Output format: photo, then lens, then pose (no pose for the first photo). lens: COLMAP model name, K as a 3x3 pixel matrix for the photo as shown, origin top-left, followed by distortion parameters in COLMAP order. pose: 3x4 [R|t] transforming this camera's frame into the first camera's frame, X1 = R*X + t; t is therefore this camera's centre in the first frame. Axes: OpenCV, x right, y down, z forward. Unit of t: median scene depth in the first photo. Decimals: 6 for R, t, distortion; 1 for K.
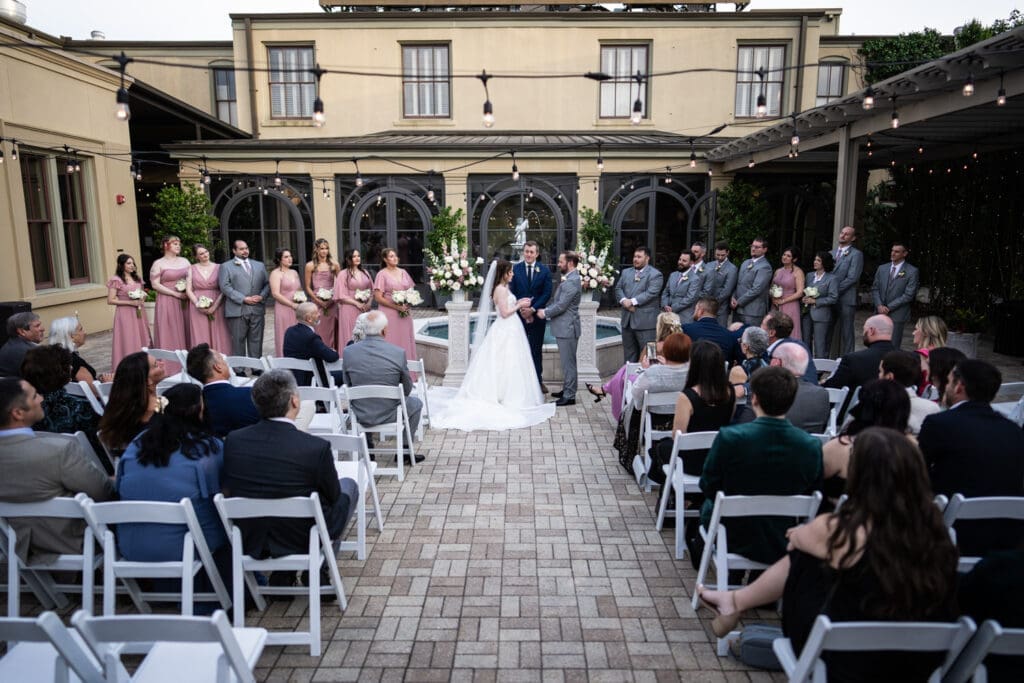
lens RADIAL K [[690.4, 0, 509.6], [0, 690.4, 349.2], [0, 0, 1]] dist [-0.015756, -0.000142]
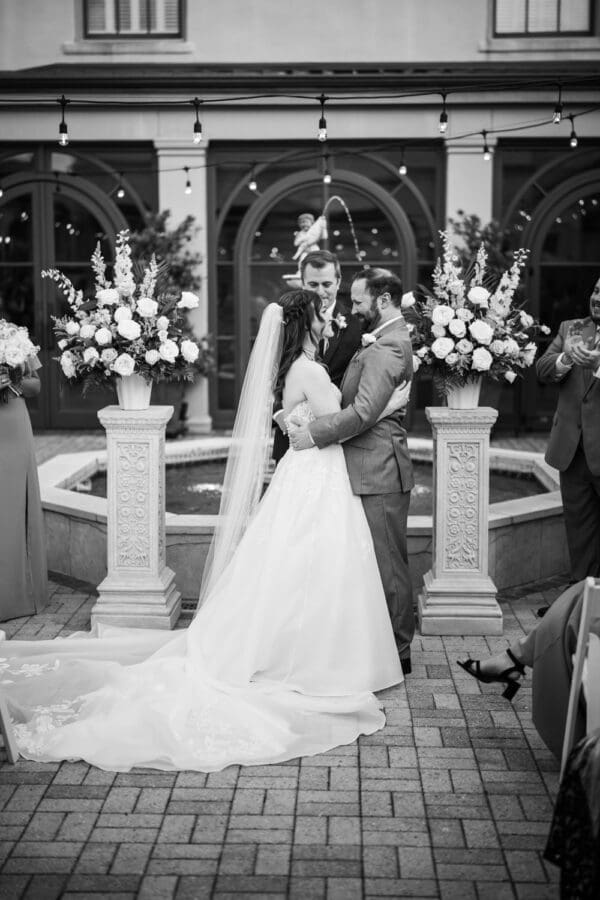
lens RADIAL K [[1308.0, 0, 291.8], [0, 1308.0, 478.0], [0, 0, 1]] dist [0.009584, 0.000000]
pose [[0.999765, 0.005642, -0.020953, 0.021481], [-0.006268, 0.999533, -0.029910, -0.004879], [0.020774, 0.030034, 0.999333, 0.186579]]
